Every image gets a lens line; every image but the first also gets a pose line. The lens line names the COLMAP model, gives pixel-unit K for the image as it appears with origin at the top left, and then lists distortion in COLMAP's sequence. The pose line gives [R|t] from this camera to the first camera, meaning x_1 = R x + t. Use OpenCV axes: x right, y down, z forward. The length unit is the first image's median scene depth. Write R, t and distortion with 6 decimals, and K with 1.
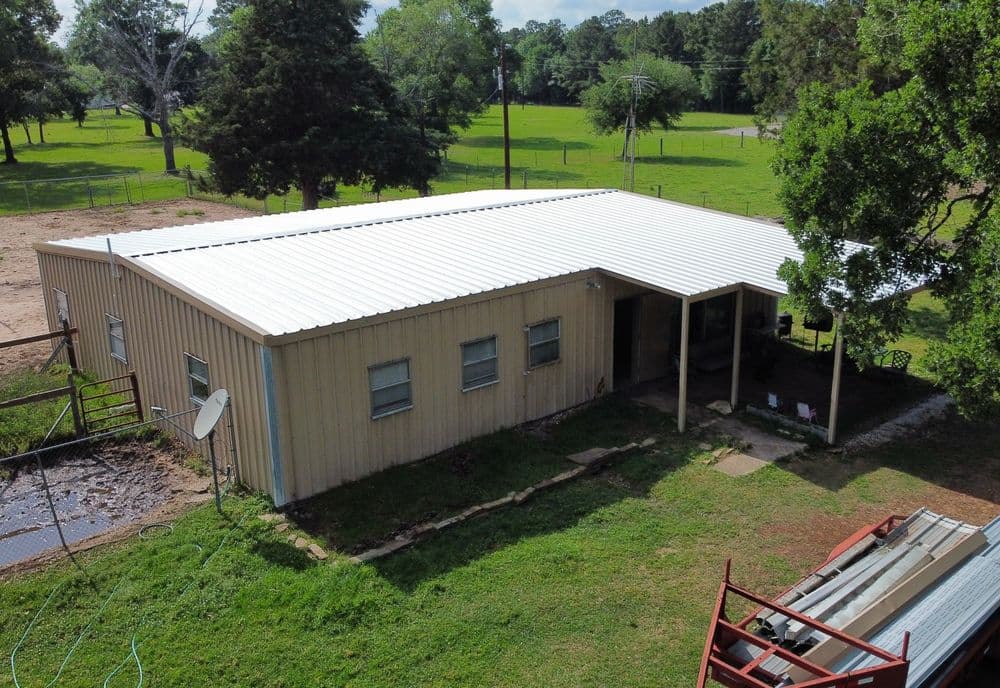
lens RADIAL K [[882.7, 0, 500.0], [0, 882.7, 344.0], [0, 0, 1]] dist [-0.000844, 0.008232]
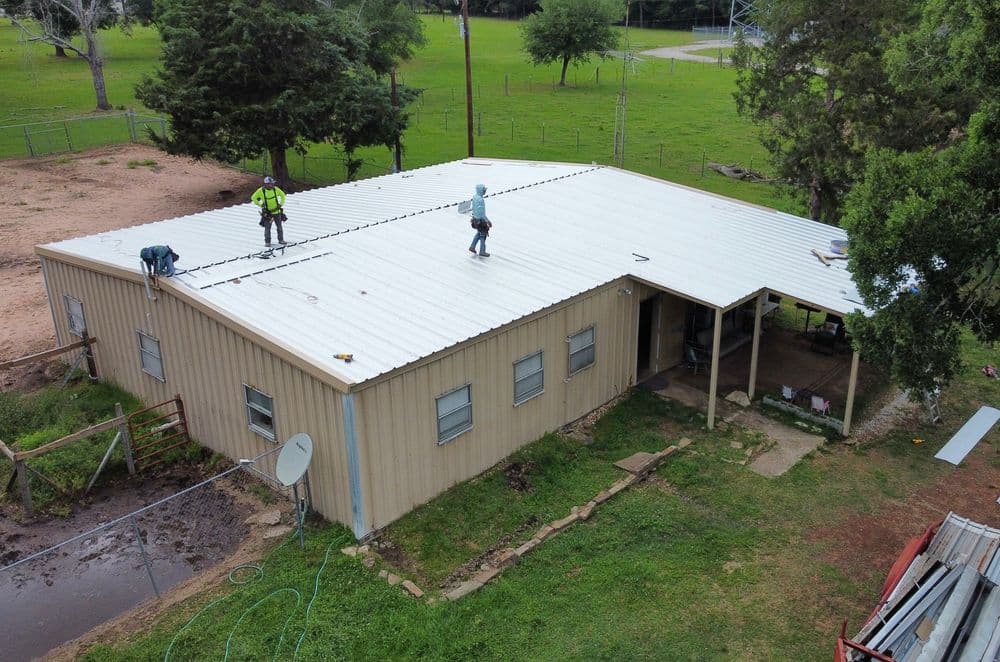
lens RADIAL K [[853.5, 0, 500.0], [0, 853.5, 331.0], [0, 0, 1]] dist [0.000444, -0.004796]
pose [[0.993367, -0.036543, 0.109026, -0.158974], [0.024241, 0.993402, 0.112096, -0.142025], [-0.112403, -0.108710, 0.987698, 0.013937]]
